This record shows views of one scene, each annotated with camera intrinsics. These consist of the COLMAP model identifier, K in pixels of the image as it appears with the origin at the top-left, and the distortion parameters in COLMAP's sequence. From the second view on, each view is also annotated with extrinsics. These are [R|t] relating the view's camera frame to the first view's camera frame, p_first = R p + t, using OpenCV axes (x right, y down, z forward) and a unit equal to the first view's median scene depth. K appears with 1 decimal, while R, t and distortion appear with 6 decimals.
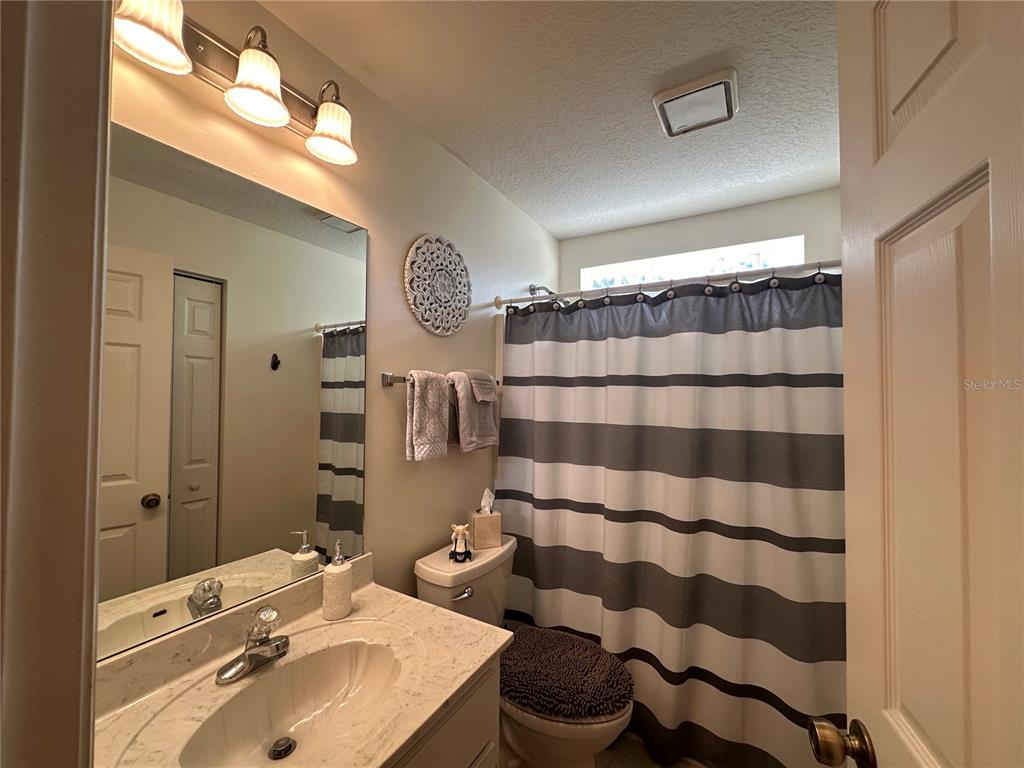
lens RADIAL K [[409.5, 0, 513.0], [0, 409.5, 384.2], [0, 0, 1]] dist [-0.004749, 0.000514]
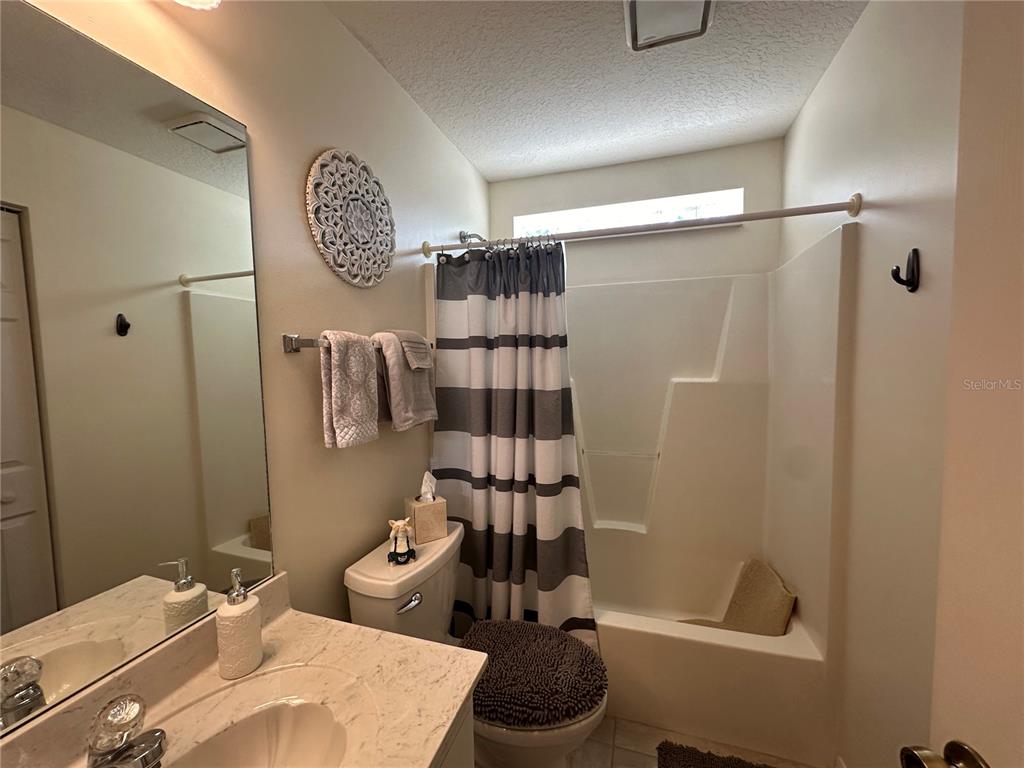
lens RADIAL K [[409.5, 0, 512.5], [0, 409.5, 383.8], [0, 0, 1]] dist [-0.004749, 0.000514]
pose [[0.976353, -0.039601, 0.212524, -0.074776], [0.021171, 0.995869, 0.088303, 0.004281], [-0.215143, -0.081715, 0.973158, 0.182332]]
